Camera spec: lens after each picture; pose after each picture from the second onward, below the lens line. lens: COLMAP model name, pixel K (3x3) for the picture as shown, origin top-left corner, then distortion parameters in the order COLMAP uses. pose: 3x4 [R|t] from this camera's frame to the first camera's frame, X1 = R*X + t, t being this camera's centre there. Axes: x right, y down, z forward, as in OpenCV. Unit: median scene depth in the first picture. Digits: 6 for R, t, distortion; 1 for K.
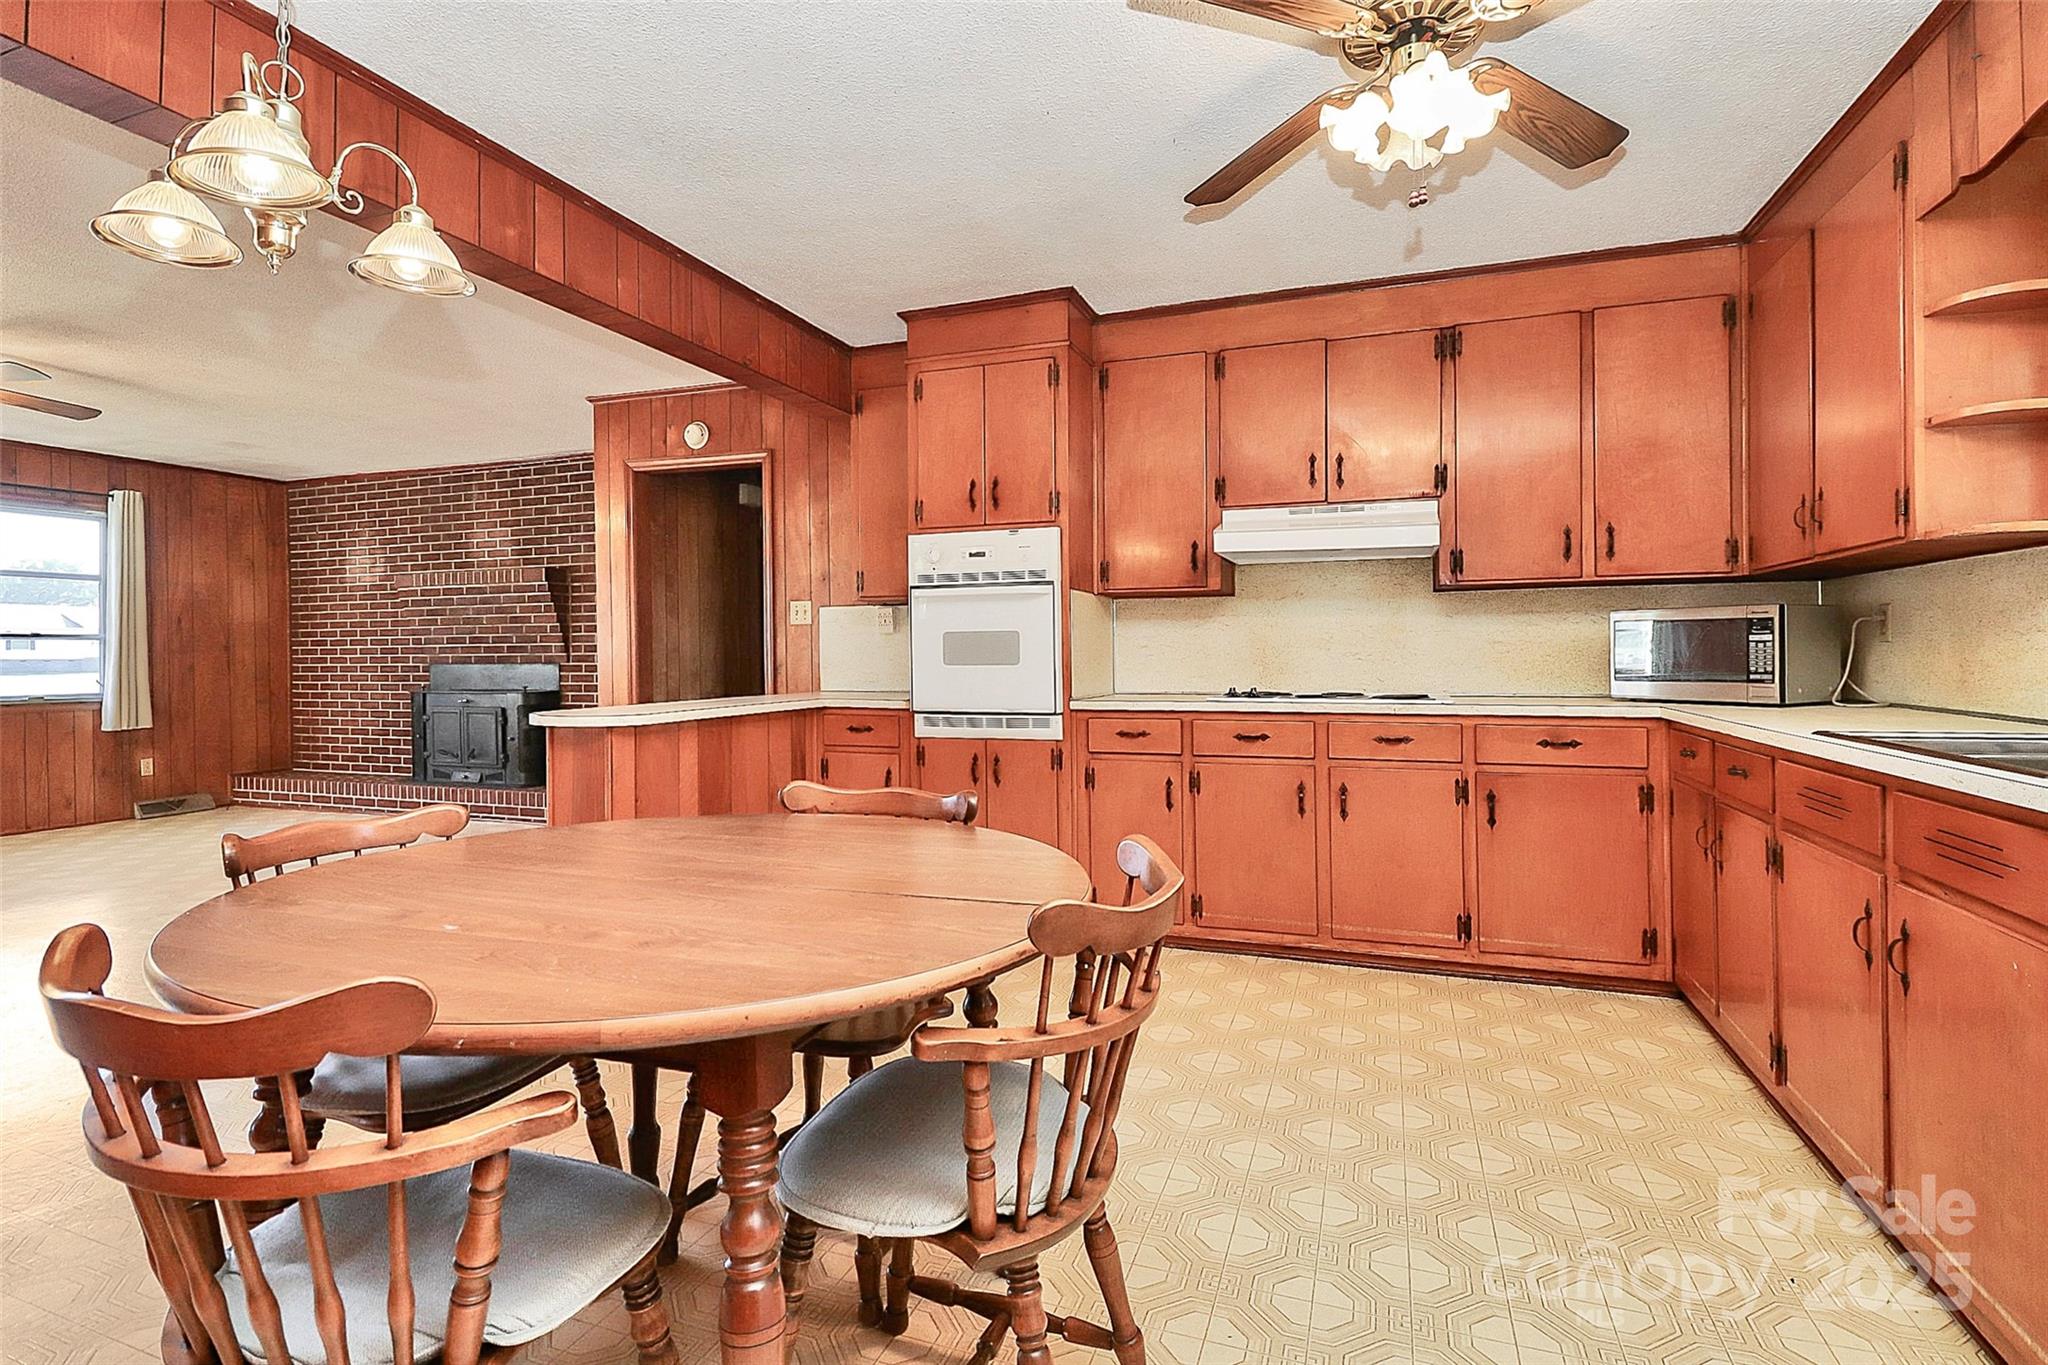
lens RADIAL K [[981.6, 0, 1003.6], [0, 981.6, 673.7], [0, 0, 1]] dist [-0.013452, 0.000554]
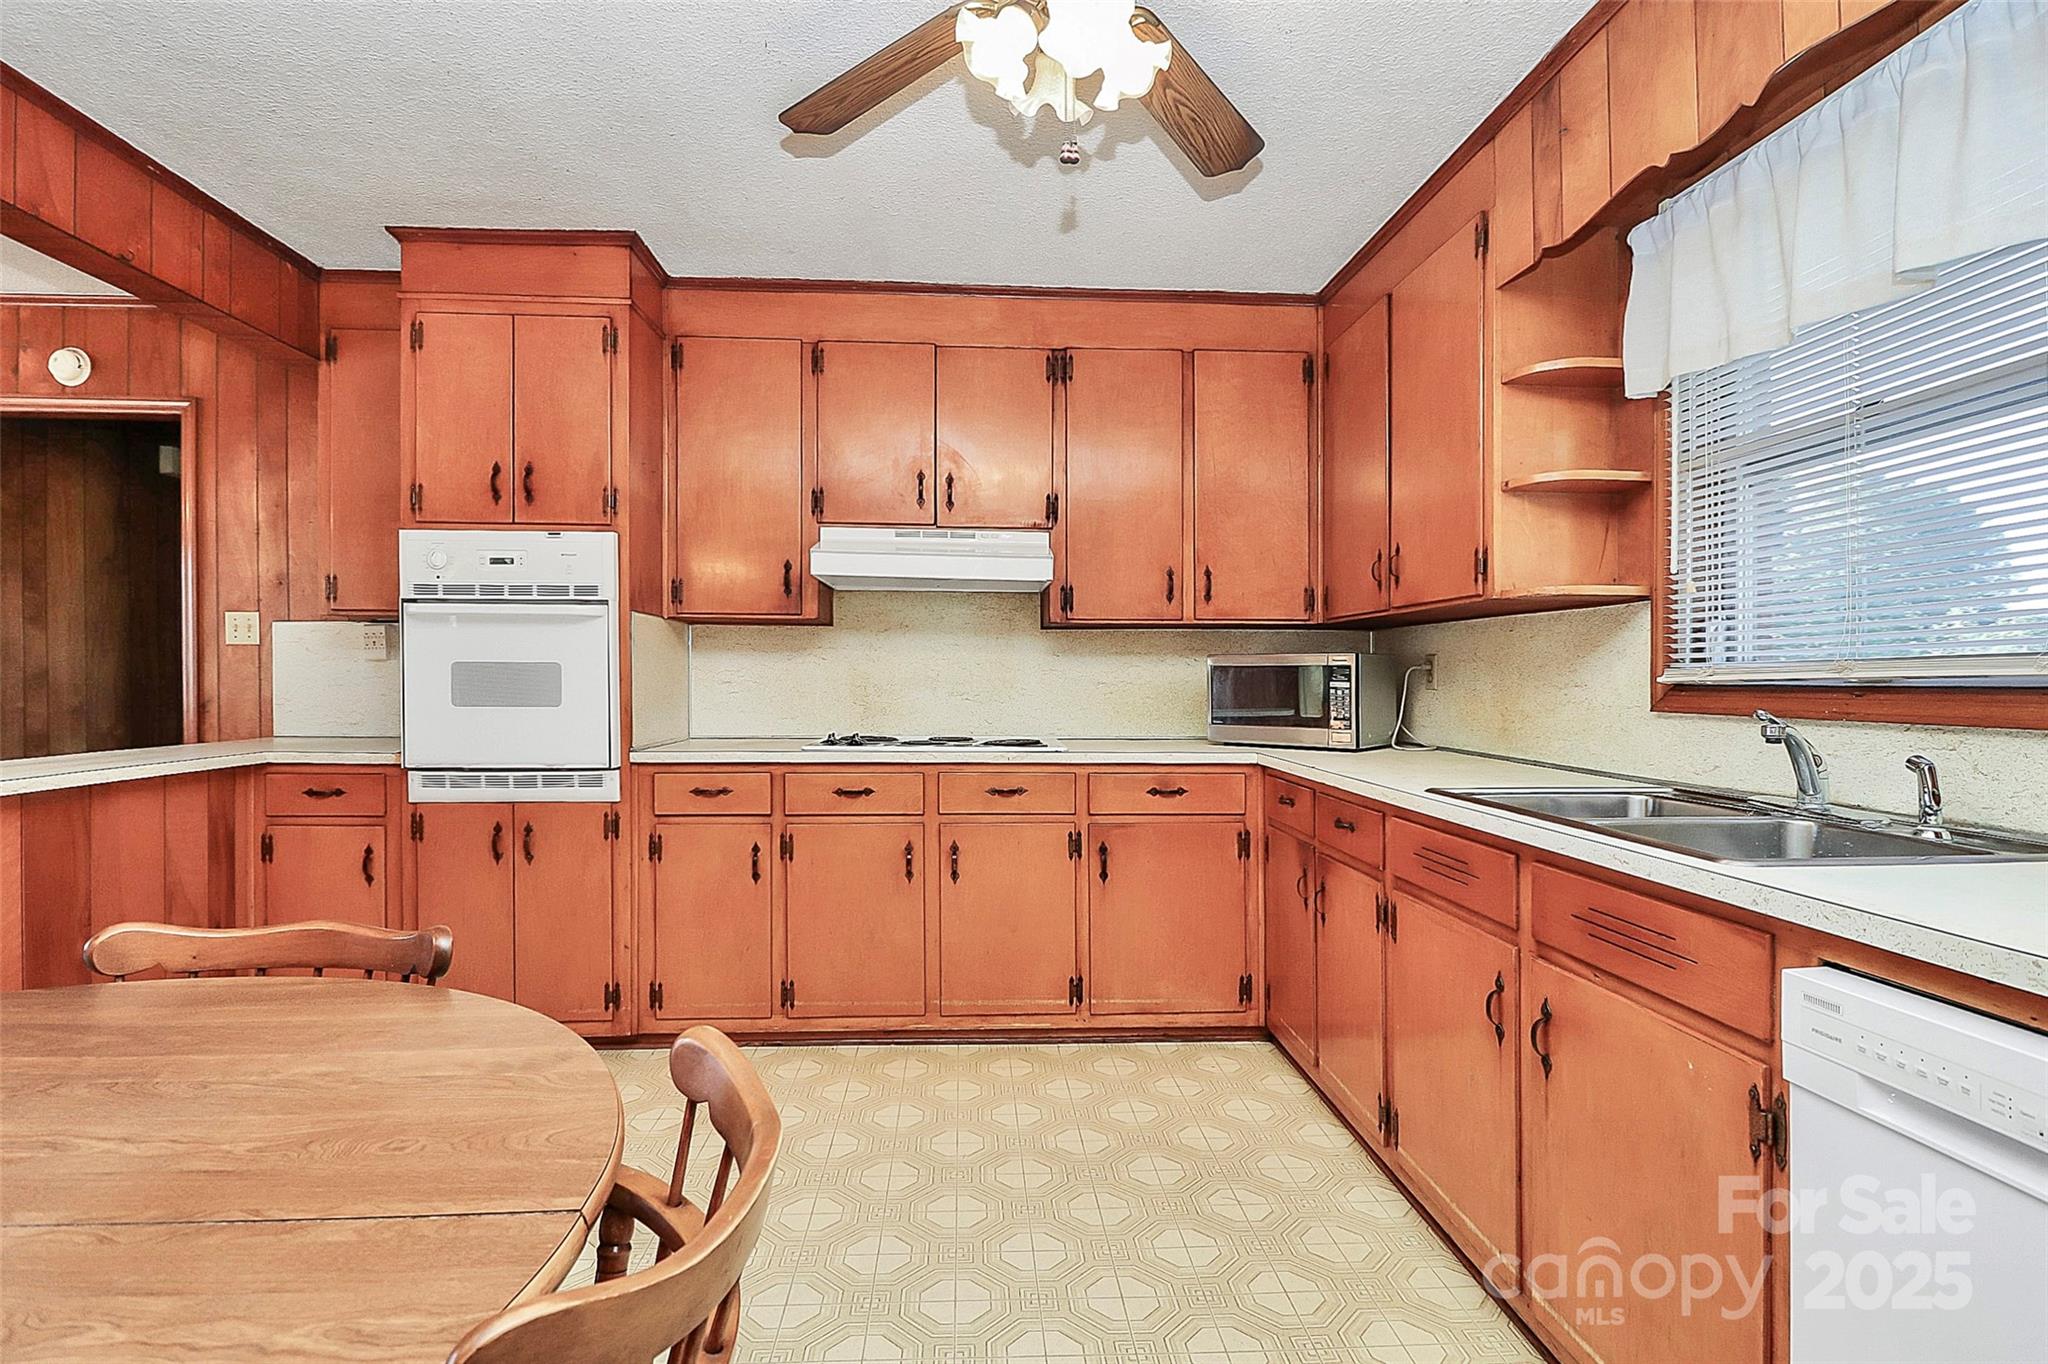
lens RADIAL K [[981.6, 0, 1000.7], [0, 981.6, 695.2], [0, 0, 1]] dist [-0.013452, 0.000554]
pose [[0.916911, 0.005625, 0.399053, 0.029096], [-0.004573, 0.999983, -0.003588, -0.018201], [-0.399067, 0.001465, 0.916921, 0.165468]]
